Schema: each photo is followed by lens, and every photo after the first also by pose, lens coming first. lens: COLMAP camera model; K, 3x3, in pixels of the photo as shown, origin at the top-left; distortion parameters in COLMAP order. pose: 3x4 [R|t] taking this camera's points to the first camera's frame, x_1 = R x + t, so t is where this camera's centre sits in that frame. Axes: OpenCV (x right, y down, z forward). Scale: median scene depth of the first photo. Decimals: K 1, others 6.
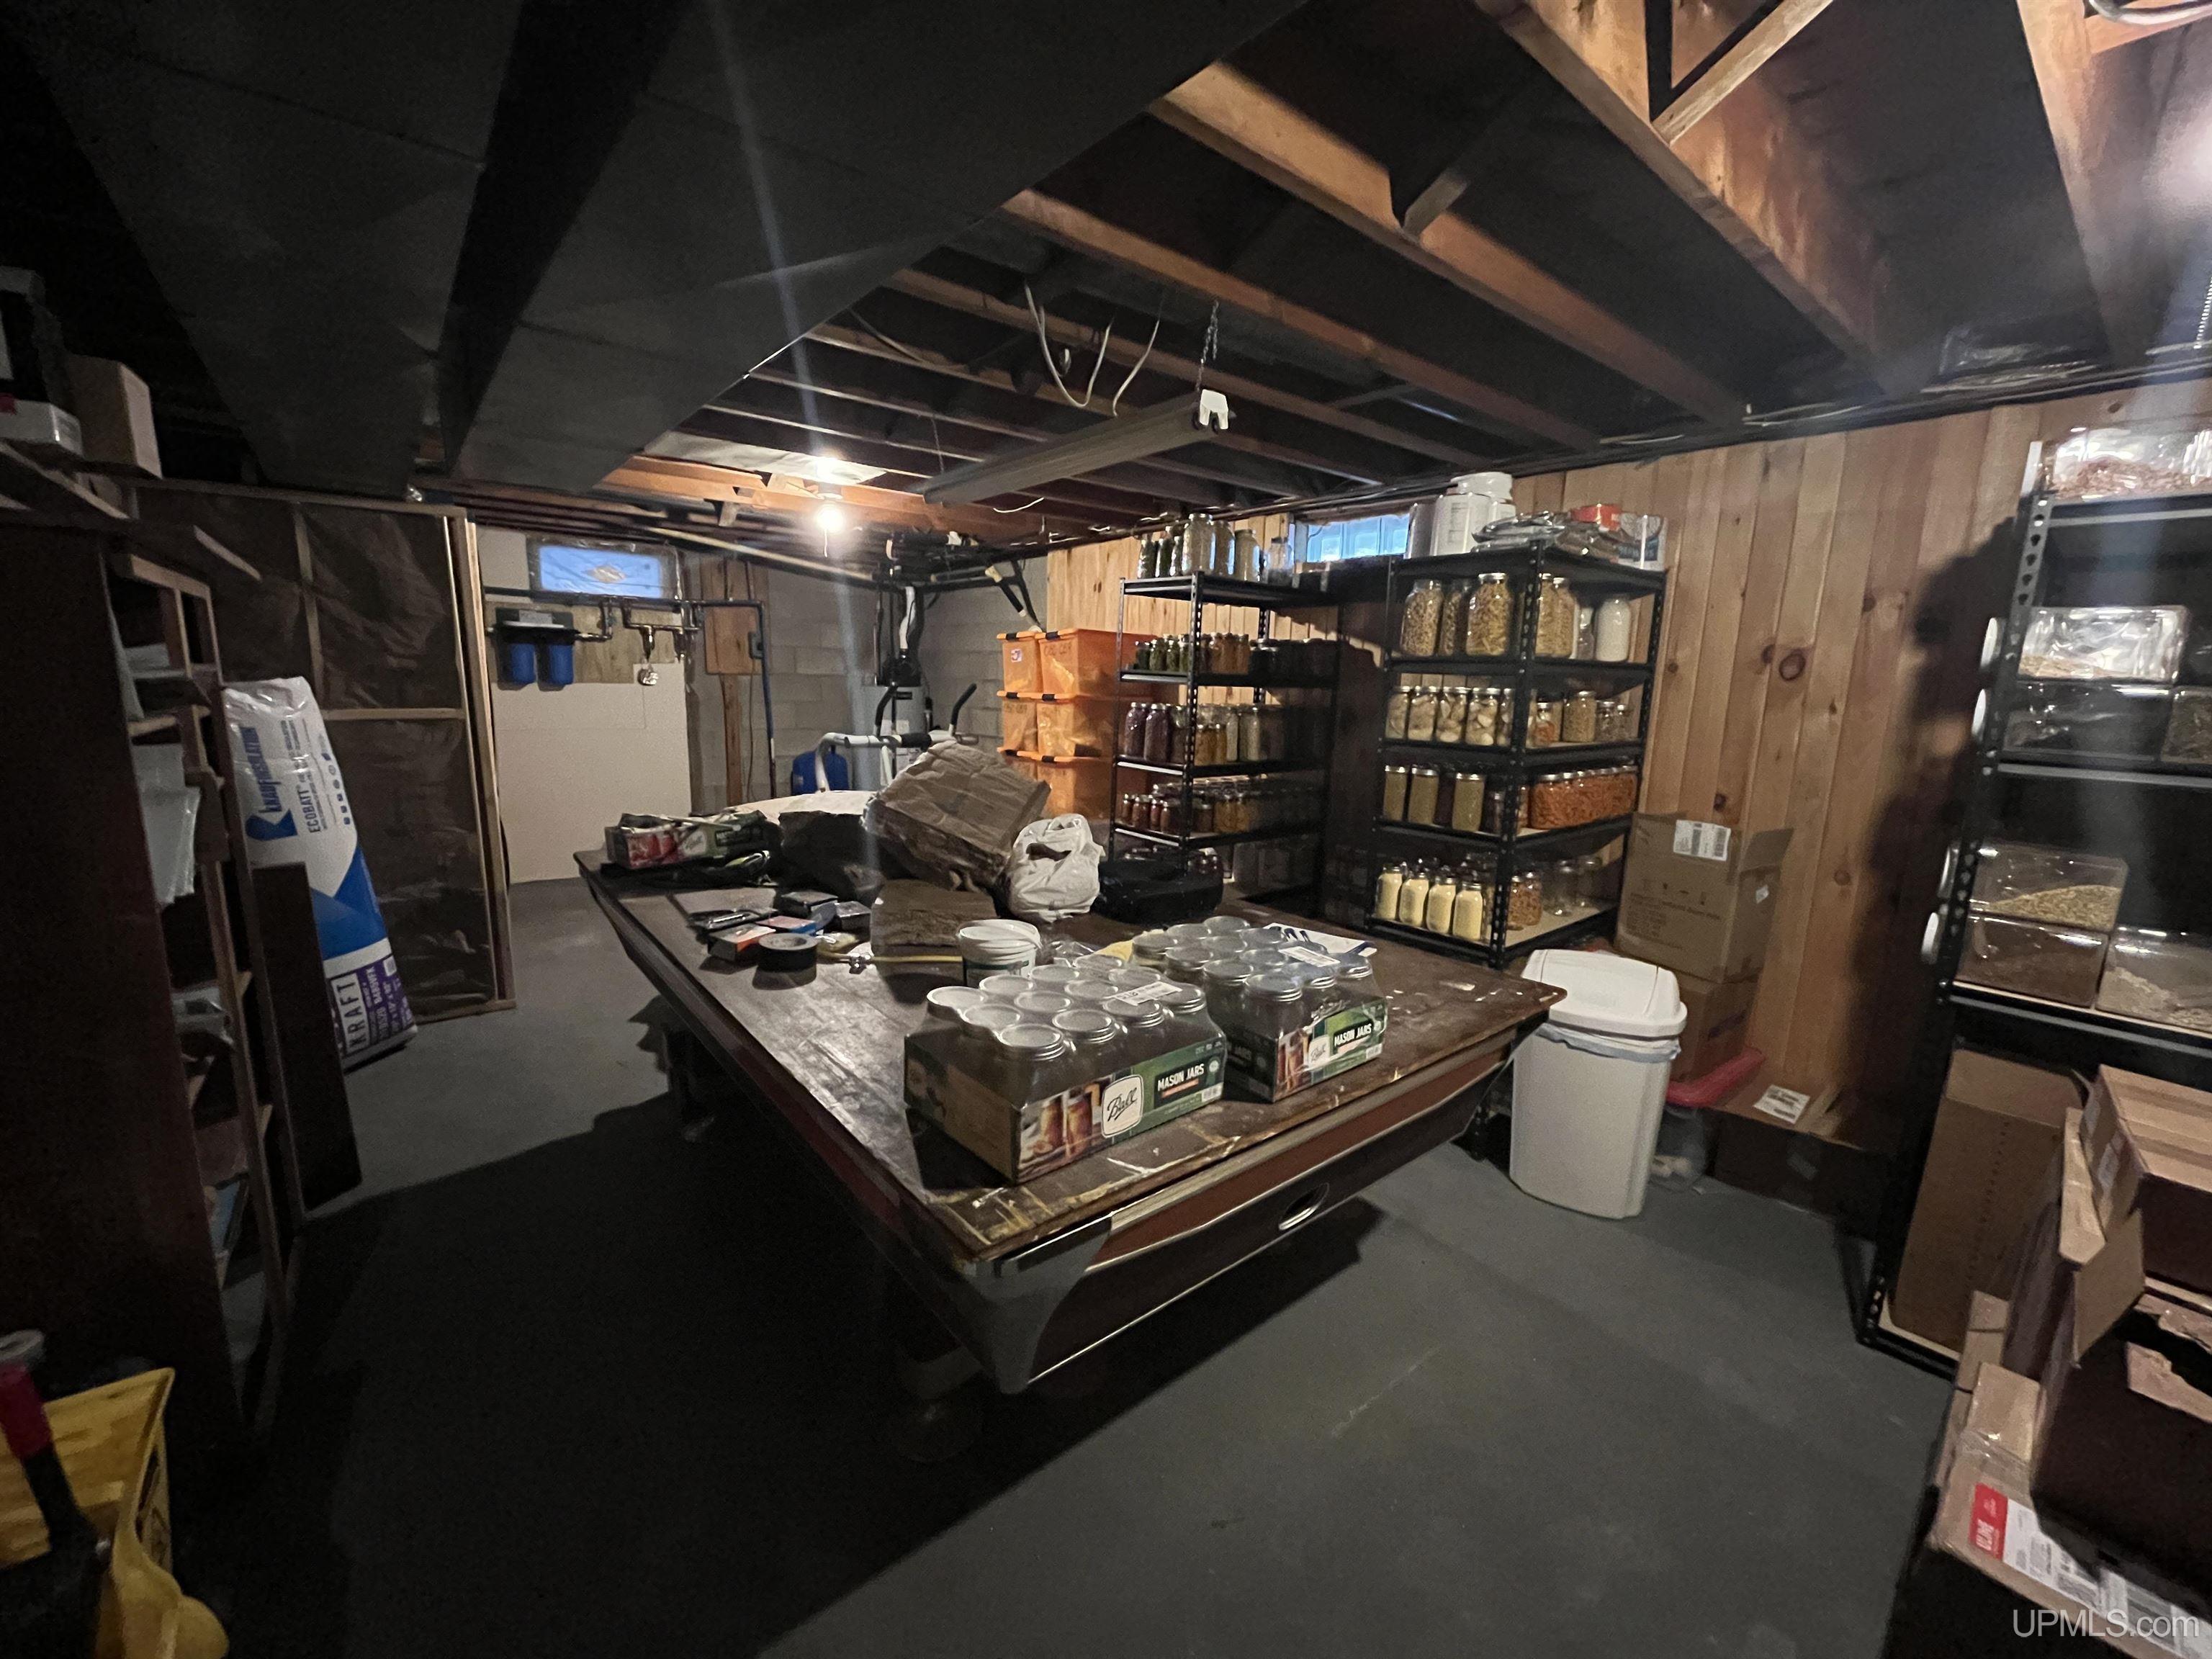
lens RADIAL K [[887.1, 0, 1105.0], [0, 887.1, 831.9], [0, 0, 1]] dist [0.000979, -0.000091]
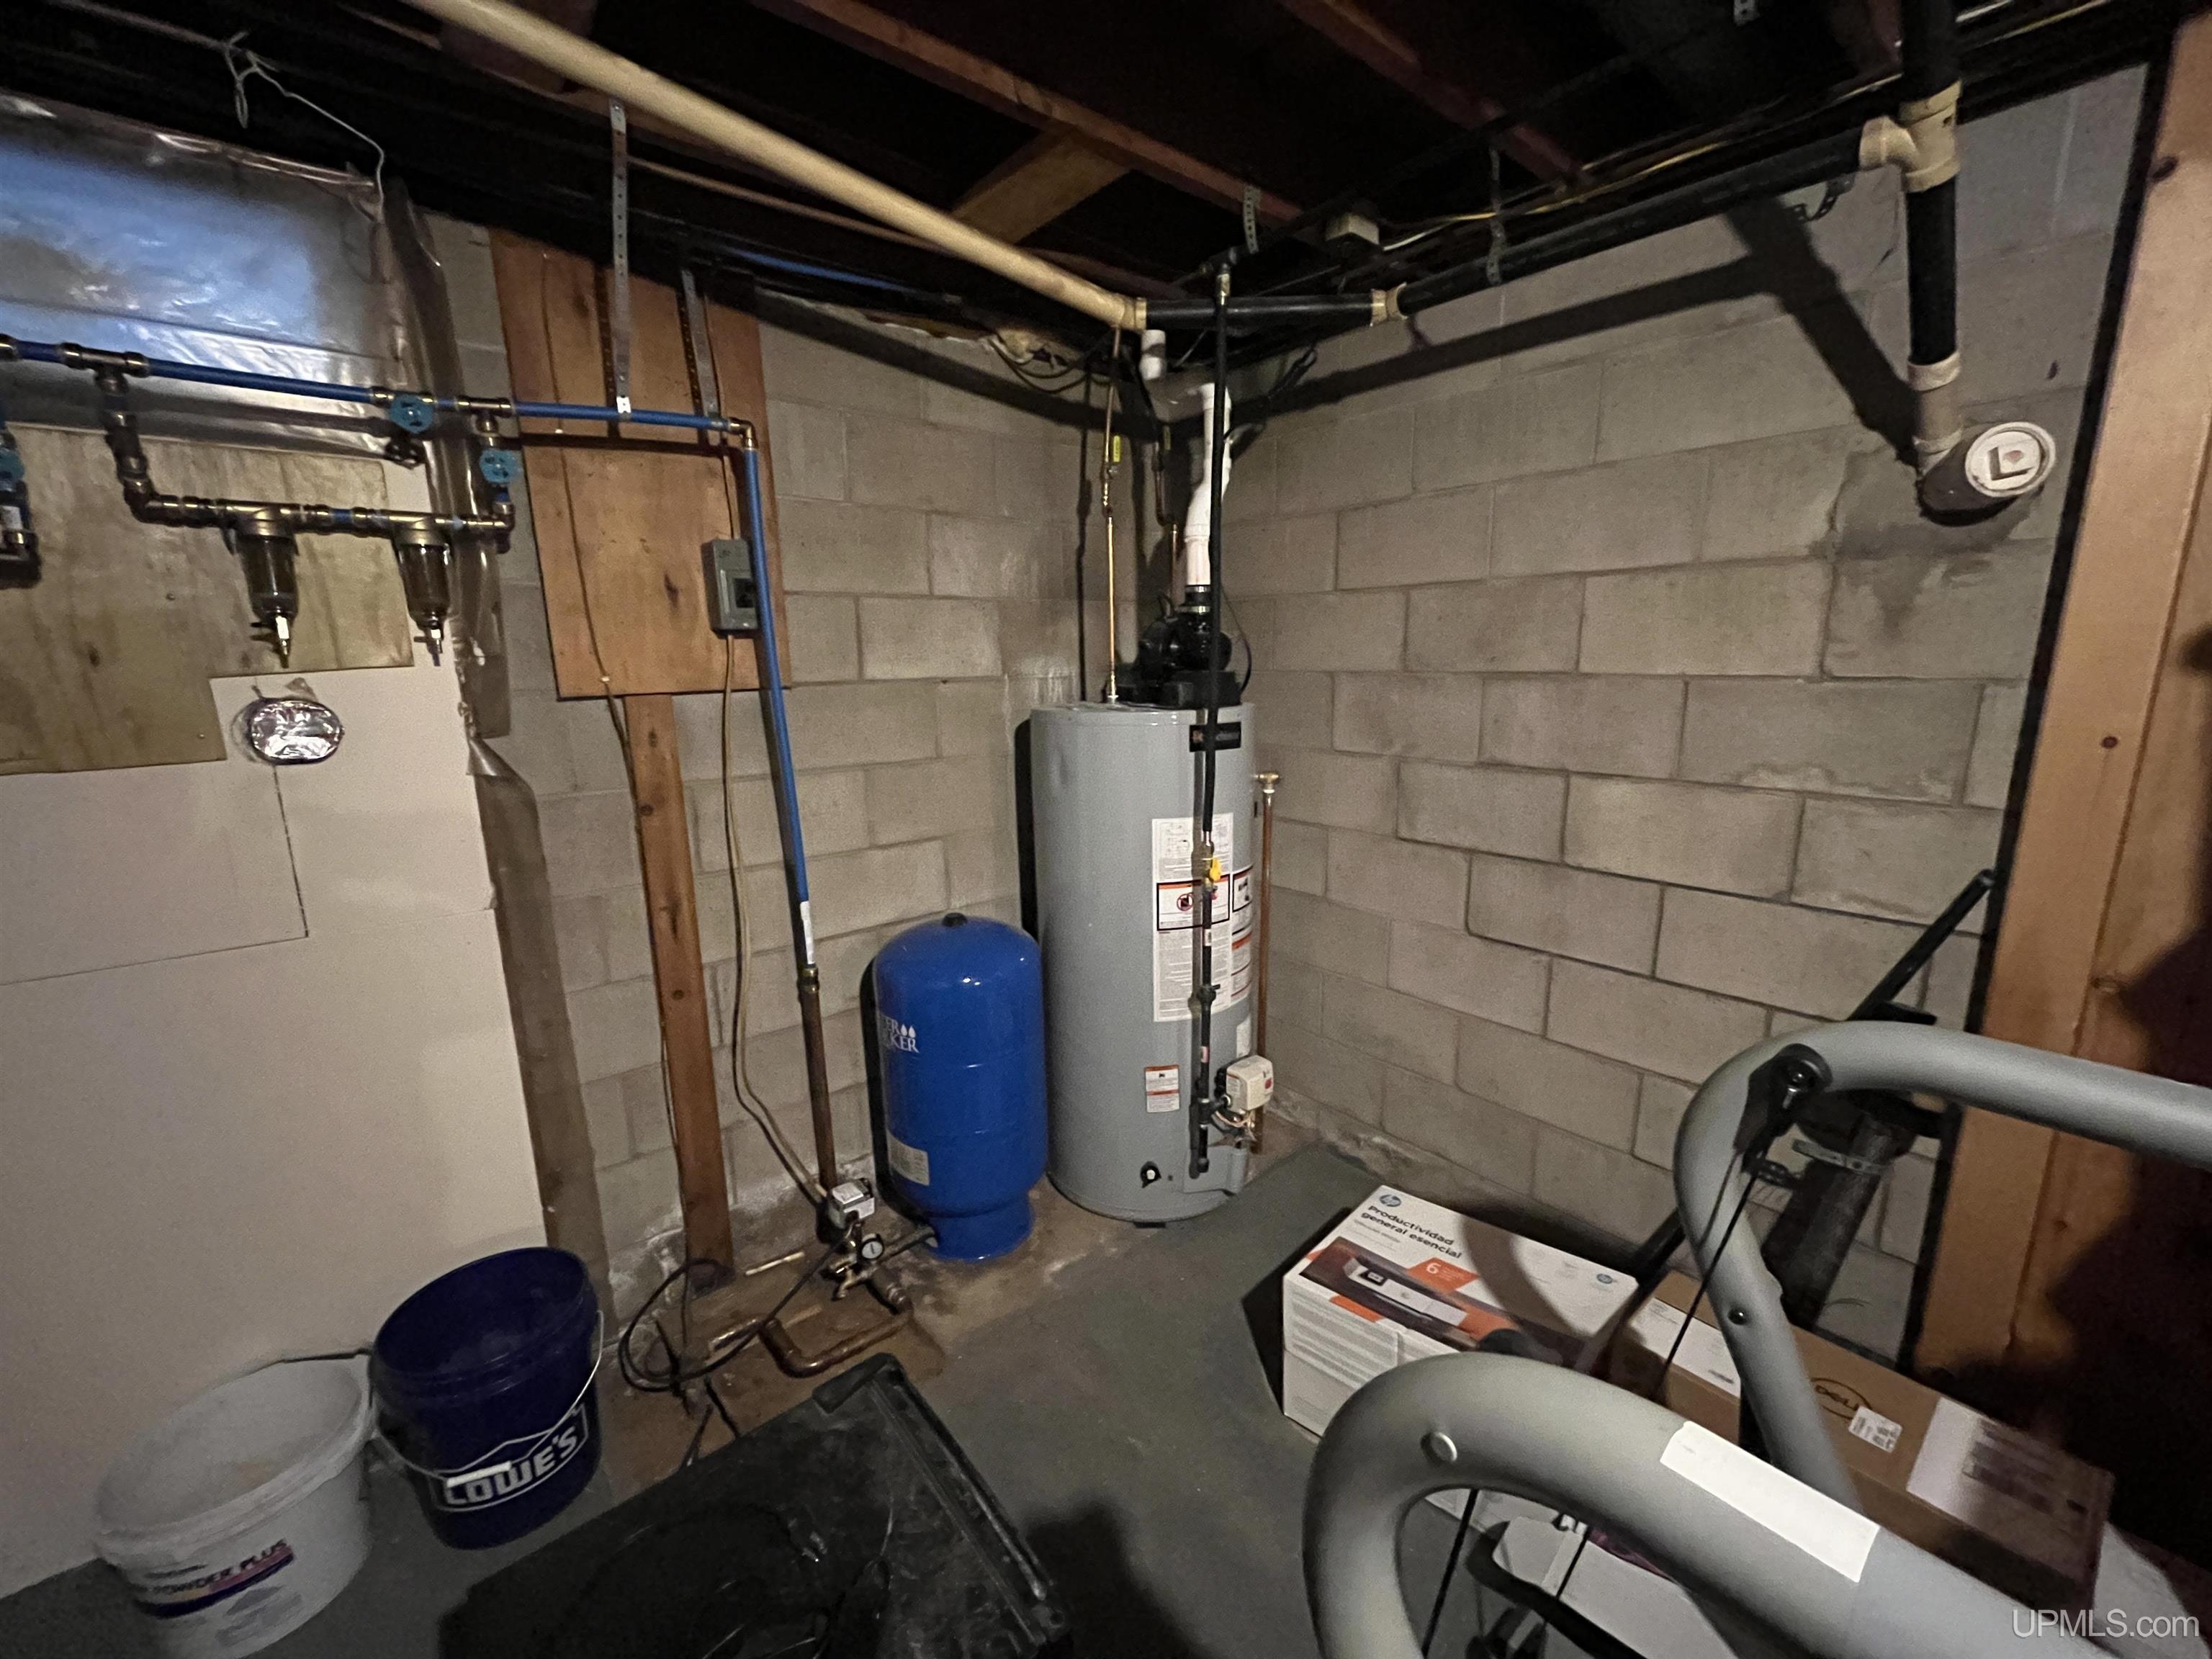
lens RADIAL K [[887.1, 0, 1104.5], [0, 887.1, 835.3], [0, 0, 1]] dist [0.000979, -0.000091]
pose [[0.998835, -0.048117, -0.003673, -0.274269], [0.048193, 0.998541, 0.024339, -0.131211], [0.002496, -0.024488, 0.999697, 0.707116]]
